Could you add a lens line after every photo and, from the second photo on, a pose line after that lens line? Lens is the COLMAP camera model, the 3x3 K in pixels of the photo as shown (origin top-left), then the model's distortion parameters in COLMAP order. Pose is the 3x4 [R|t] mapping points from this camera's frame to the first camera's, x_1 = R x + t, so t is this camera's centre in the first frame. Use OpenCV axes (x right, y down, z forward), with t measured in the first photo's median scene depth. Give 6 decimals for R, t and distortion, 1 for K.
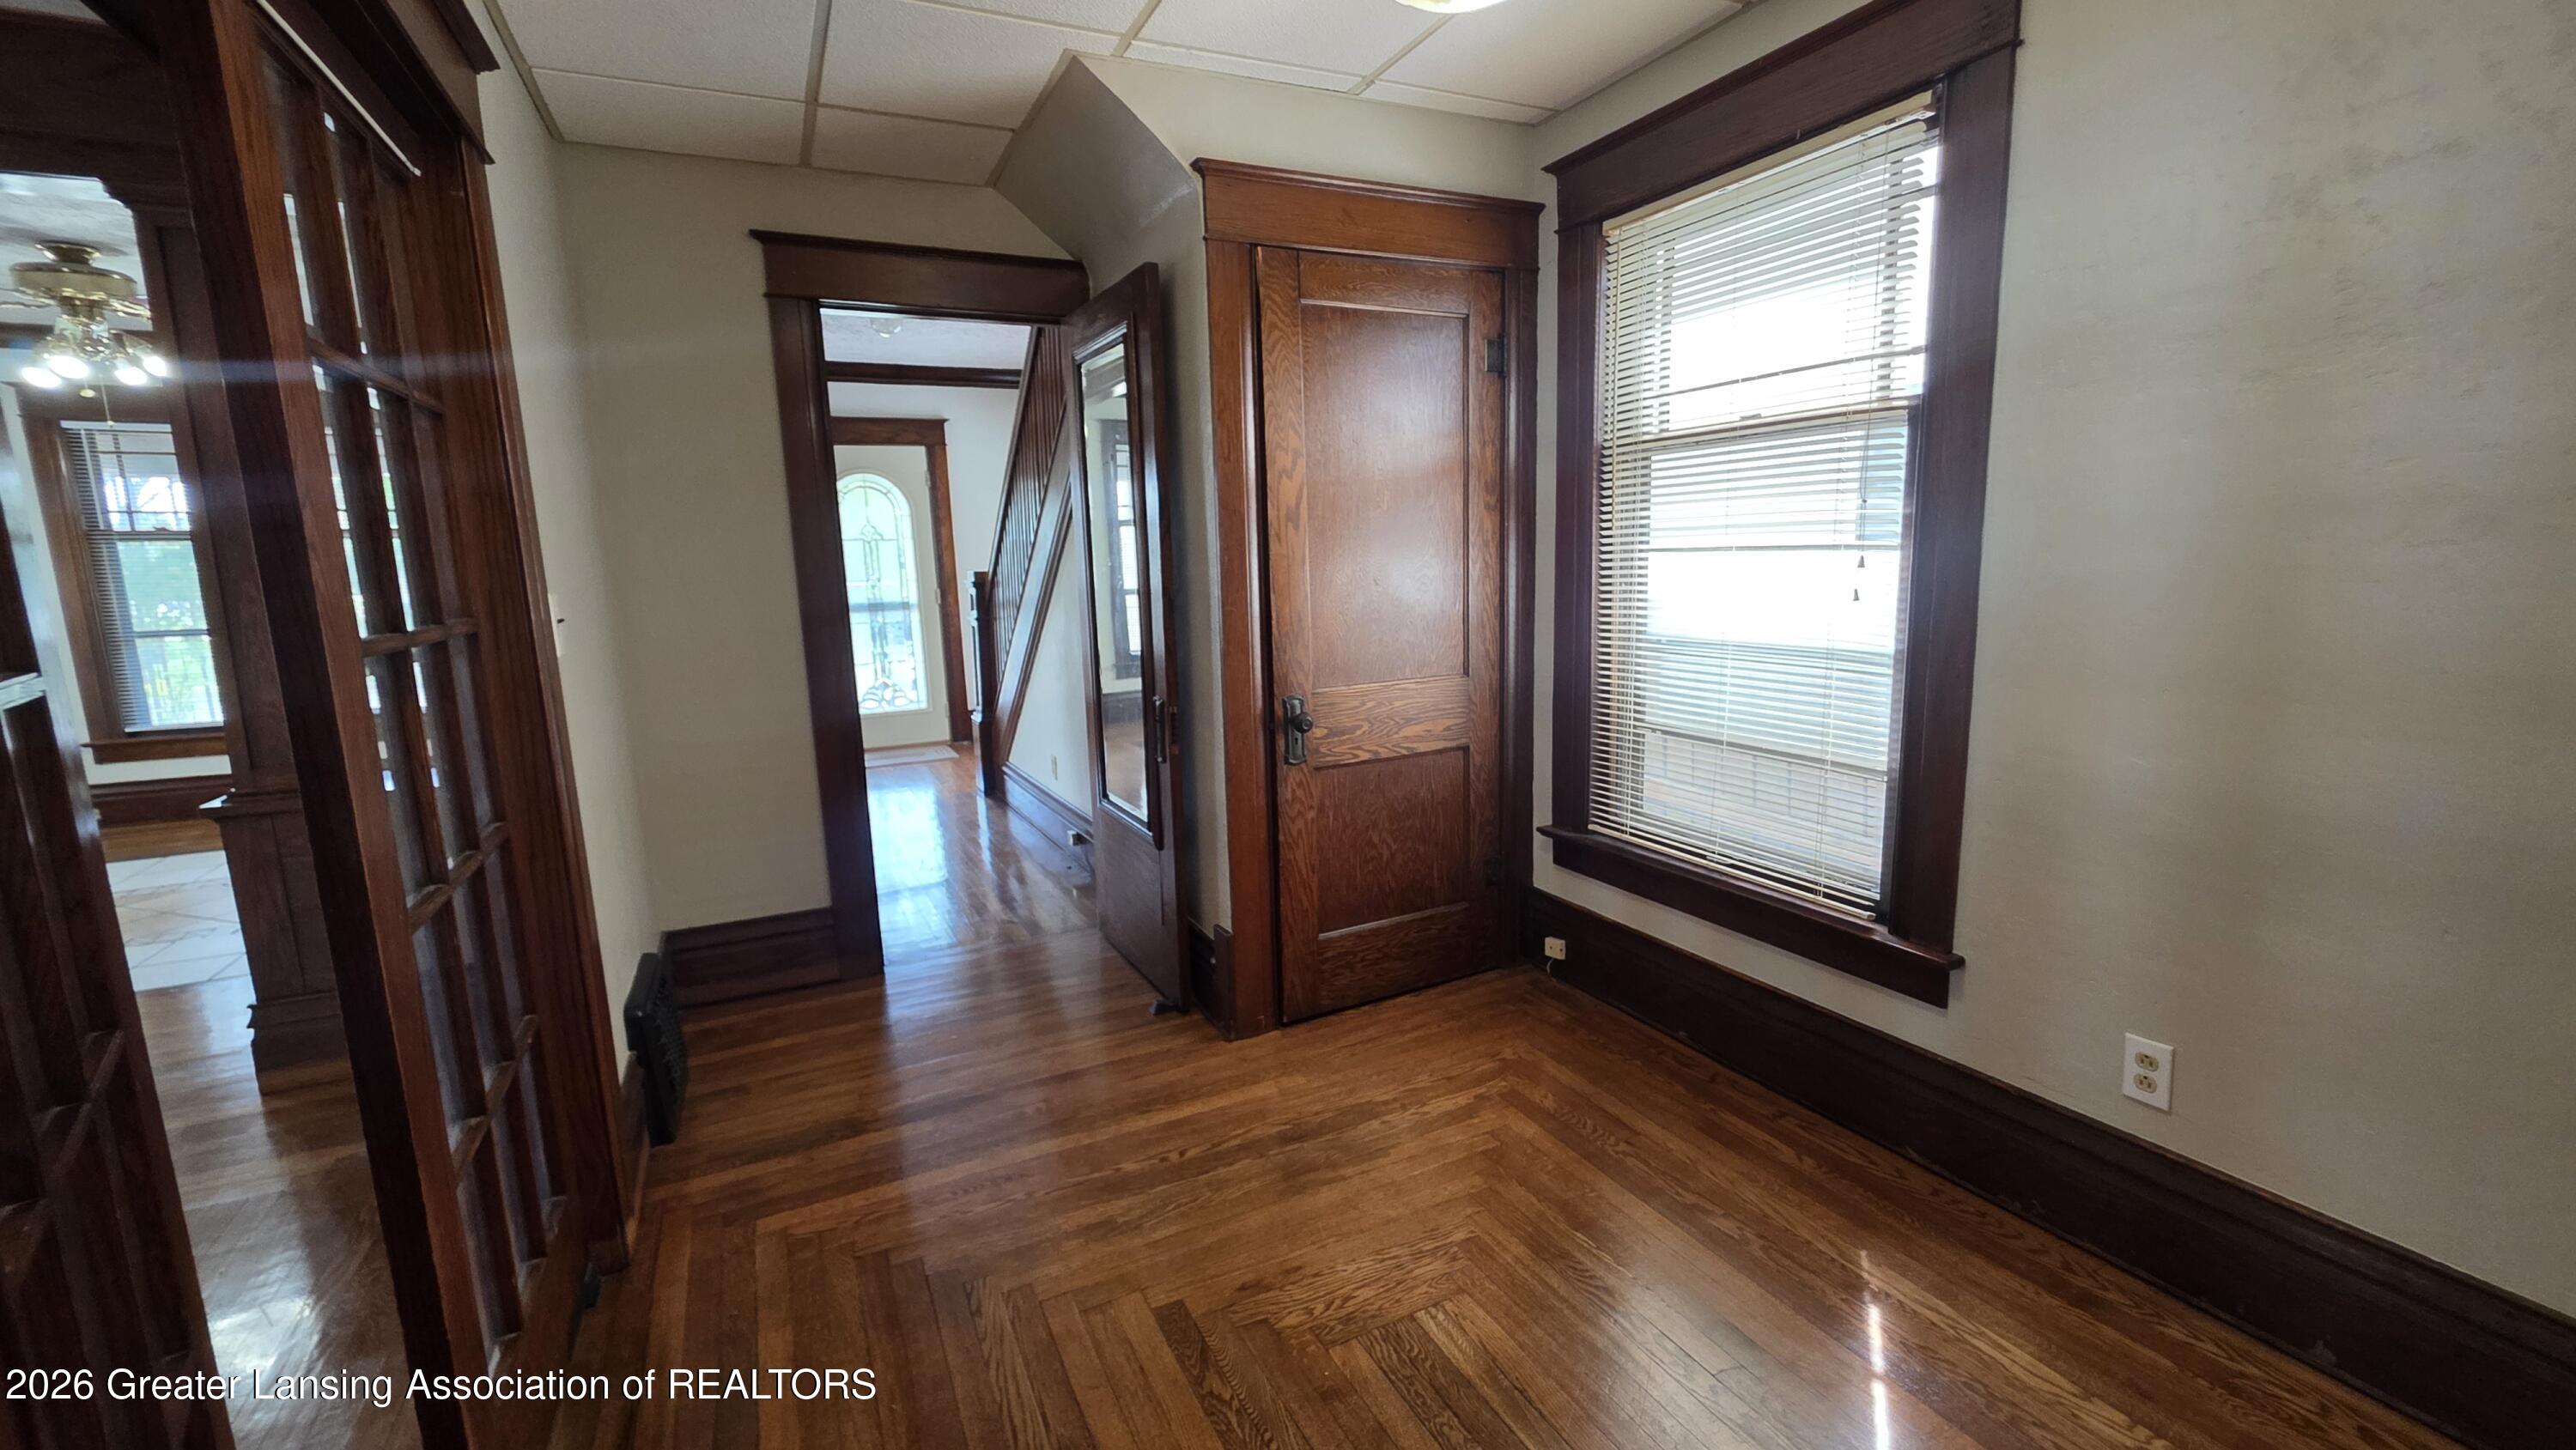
lens RADIAL K [[1063.0, 0, 1282.7], [0, 1063.0, 725.5], [0, 0, 1]] dist [-0.001645, -0.000080]
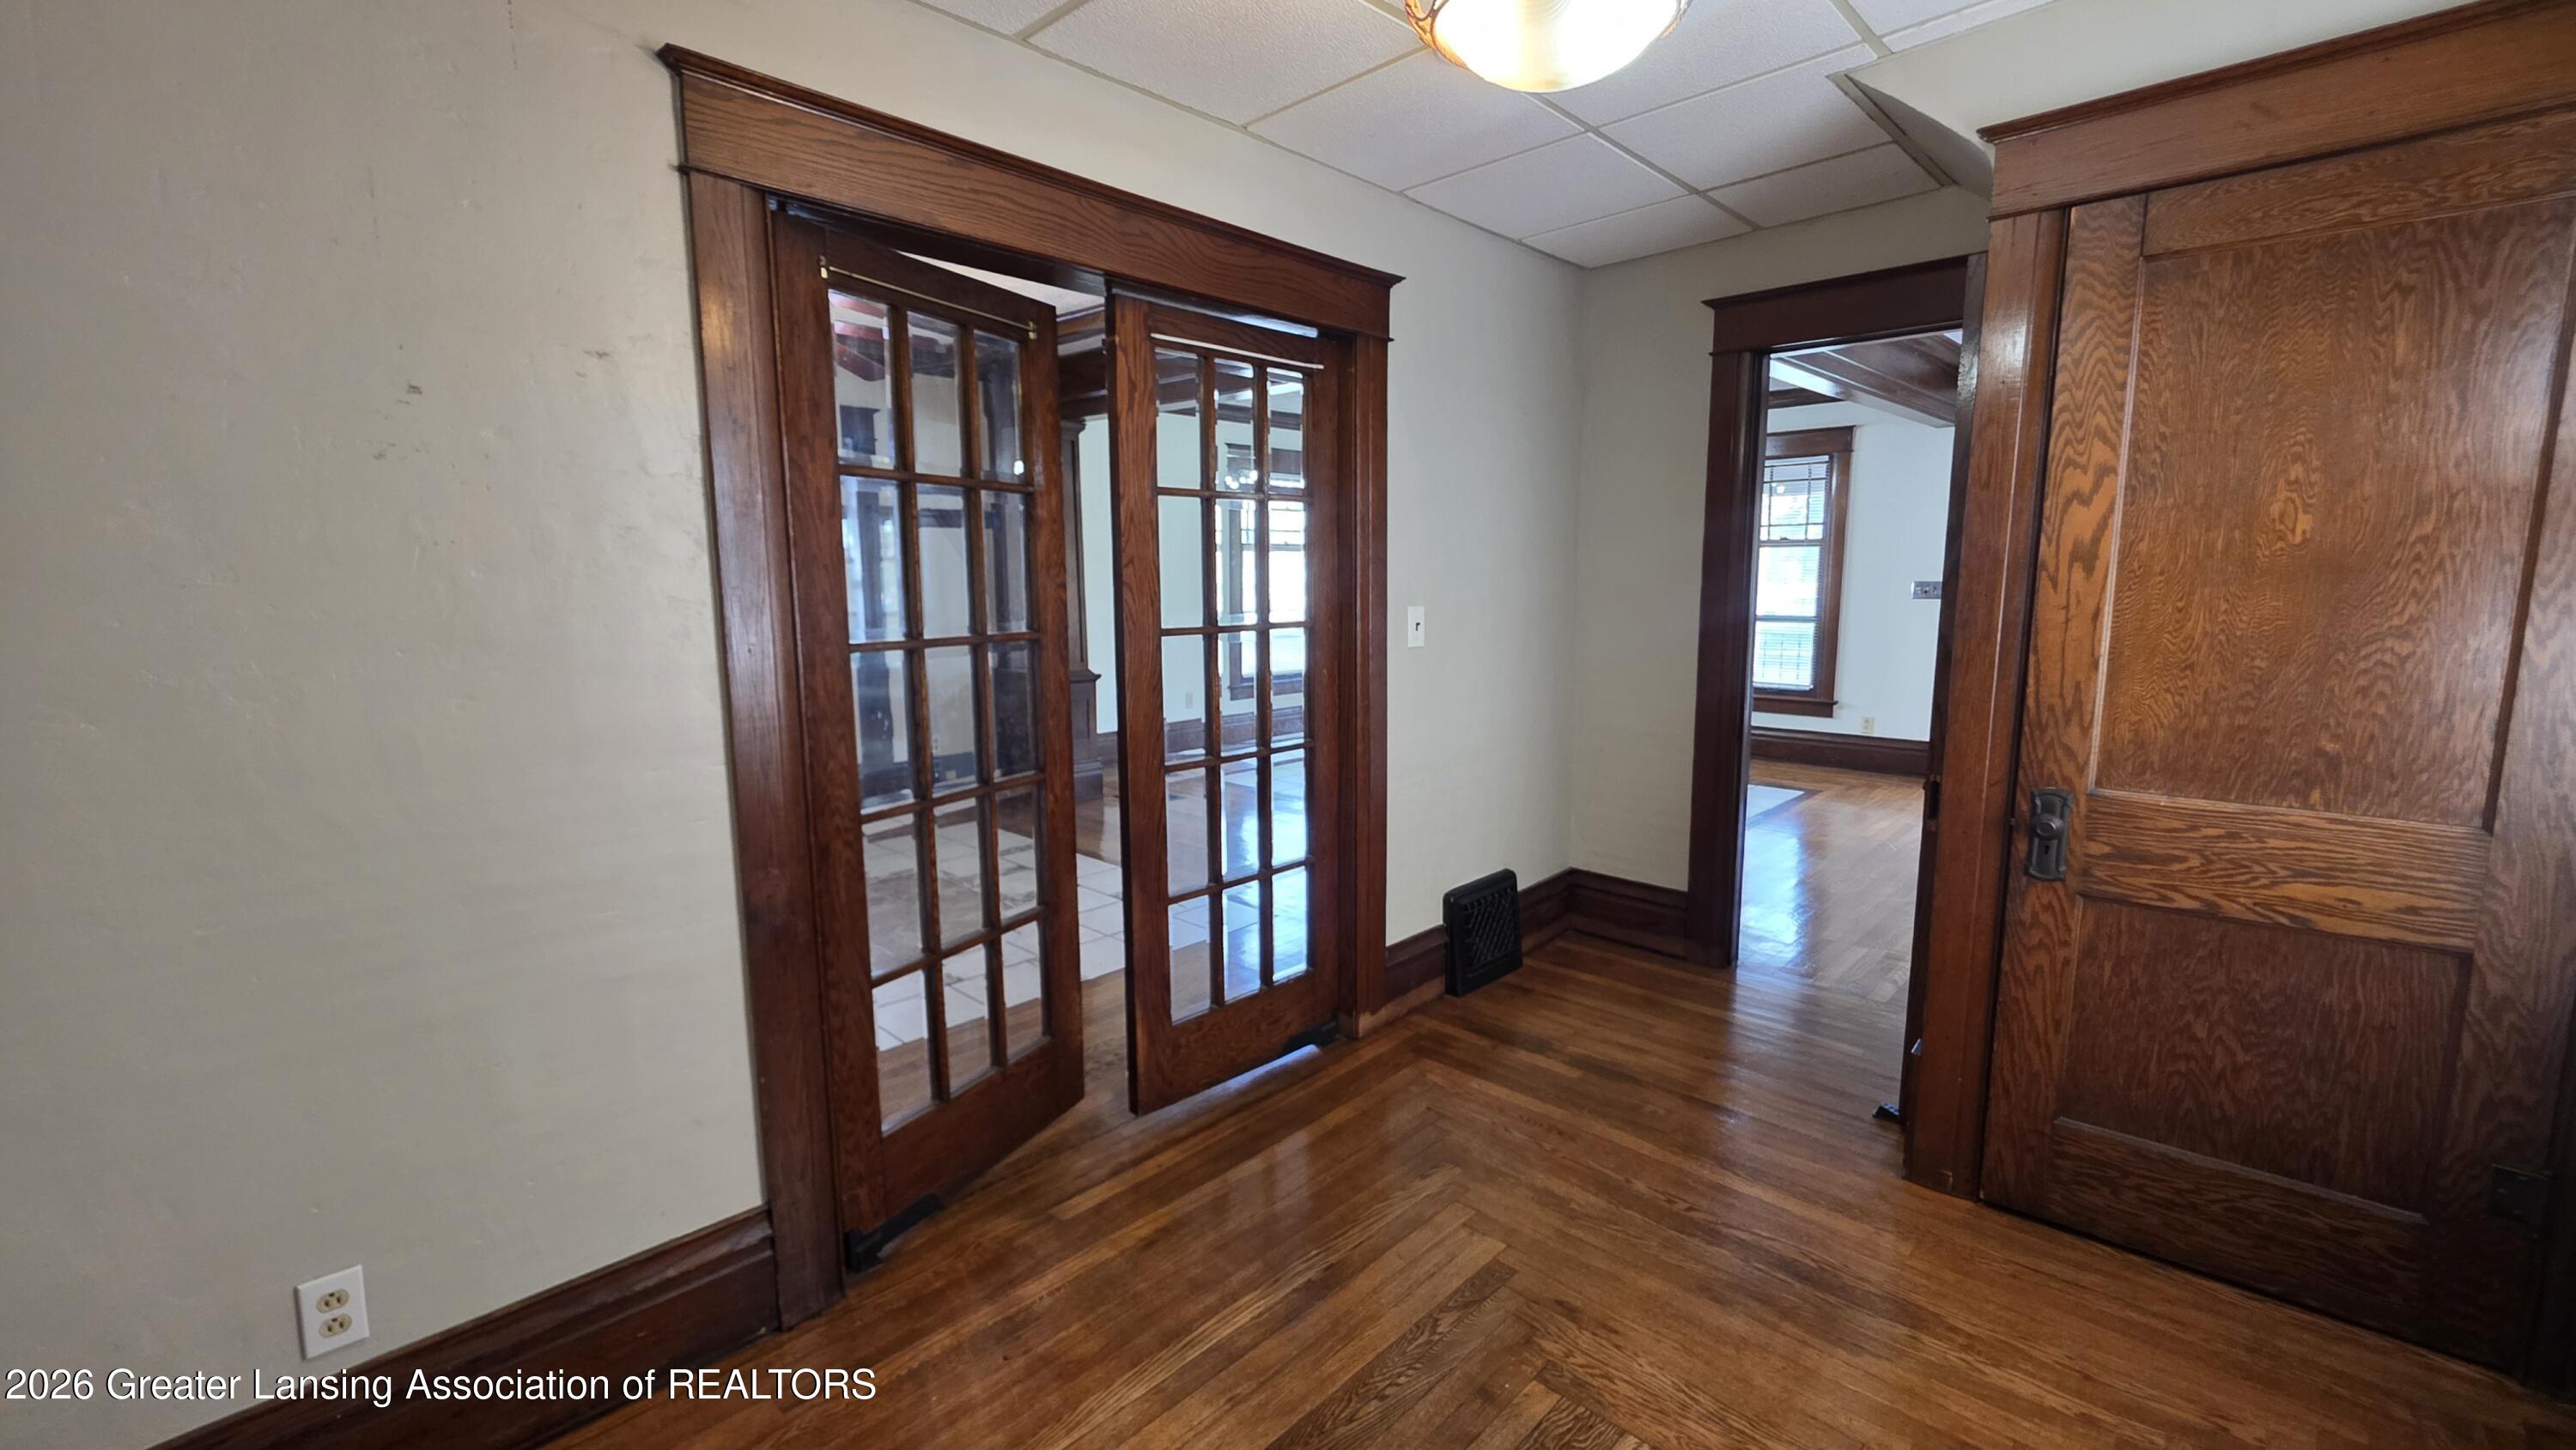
lens RADIAL K [[1063.0, 0, 1282.7], [0, 1063.0, 725.5], [0, 0, 1]] dist [-0.001645, -0.000080]
pose [[0.338578, 0.160983, -0.927065, 0.511119], [-0.158058, 0.980986, 0.112621, -0.070685], [0.927568, 0.108399, 0.357585, 0.211709]]
